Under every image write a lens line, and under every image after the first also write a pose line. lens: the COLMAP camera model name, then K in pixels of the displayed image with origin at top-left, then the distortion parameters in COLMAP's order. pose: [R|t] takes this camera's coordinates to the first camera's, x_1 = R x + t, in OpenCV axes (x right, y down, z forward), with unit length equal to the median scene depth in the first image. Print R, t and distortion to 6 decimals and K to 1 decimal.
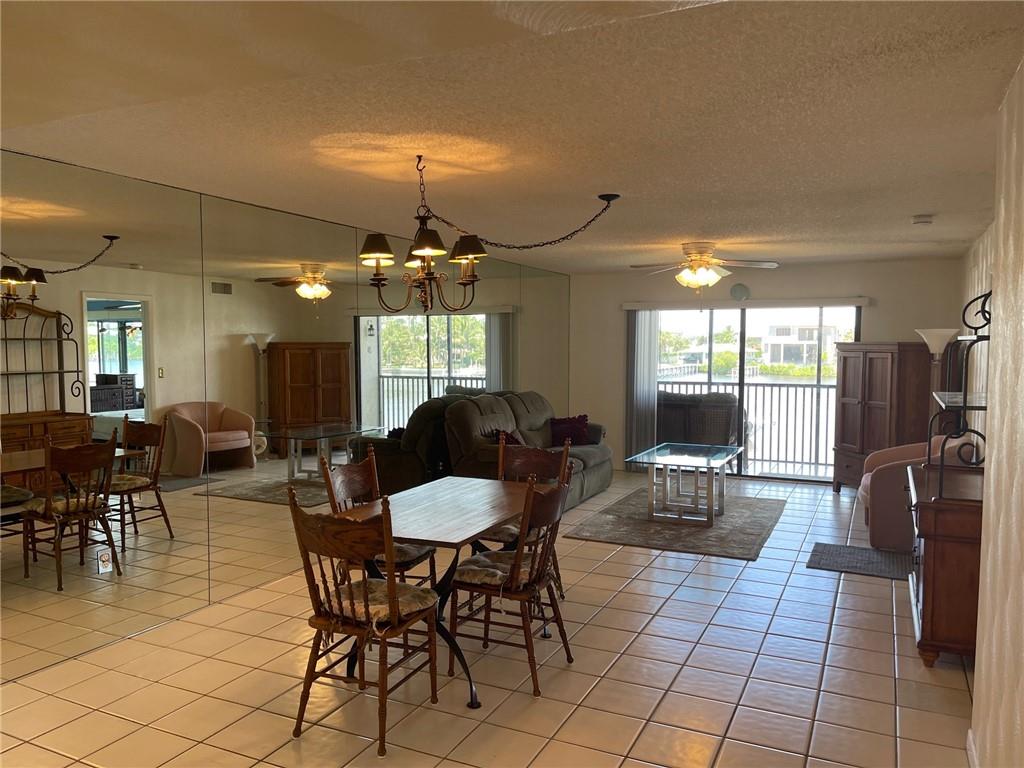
lens RADIAL K [[773.1, 0, 516.4], [0, 773.1, 389.3], [0, 0, 1]] dist [0.066820, -0.086026]
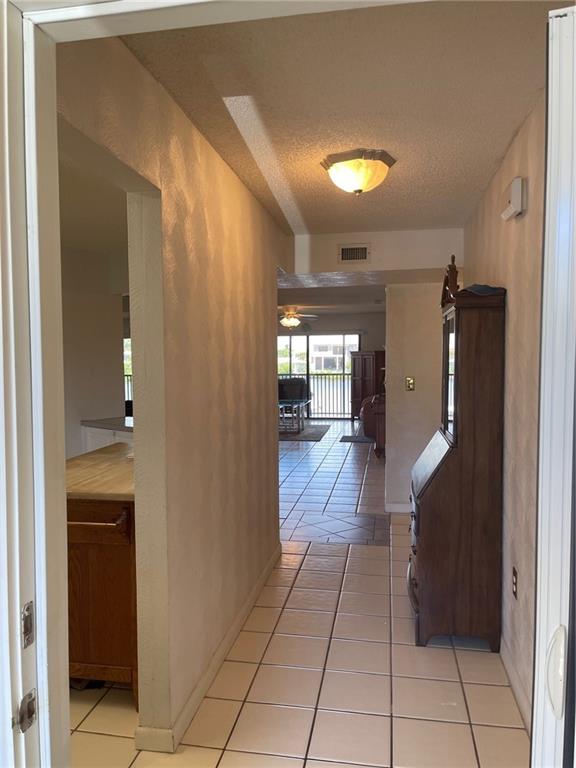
lens RADIAL K [[579.8, 0, 287.4], [0, 579.8, 385.0], [0, 0, 1]] dist [0.066820, -0.086026]
pose [[0.964137, -0.024939, 0.264229, -0.174228], [0.028447, 0.999551, -0.009459, 0.040853], [-0.263874, 0.016636, 0.964414, -0.475450]]
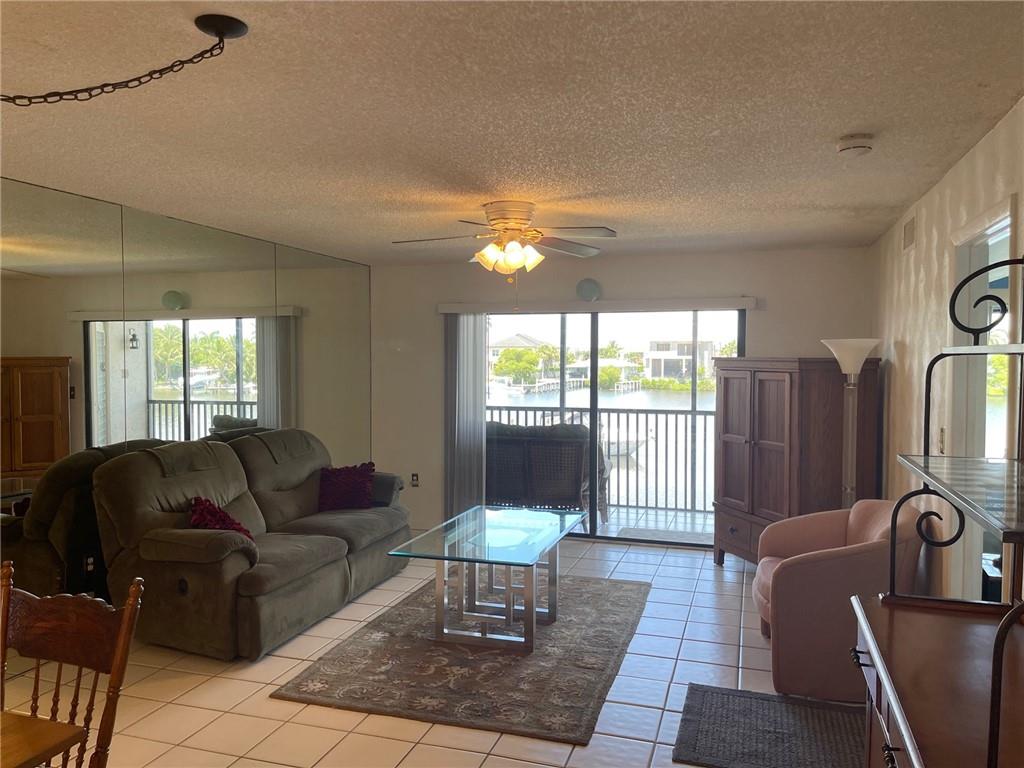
lens RADIAL K [[773.1, 0, 510.4], [0, 773.1, 380.2], [0, 0, 1]] dist [0.066820, -0.086026]
pose [[0.991076, -0.003933, 0.133238, 0.120327], [0.008040, 0.999509, -0.030295, -0.018203], [-0.133053, 0.031096, 0.990621, 0.297221]]
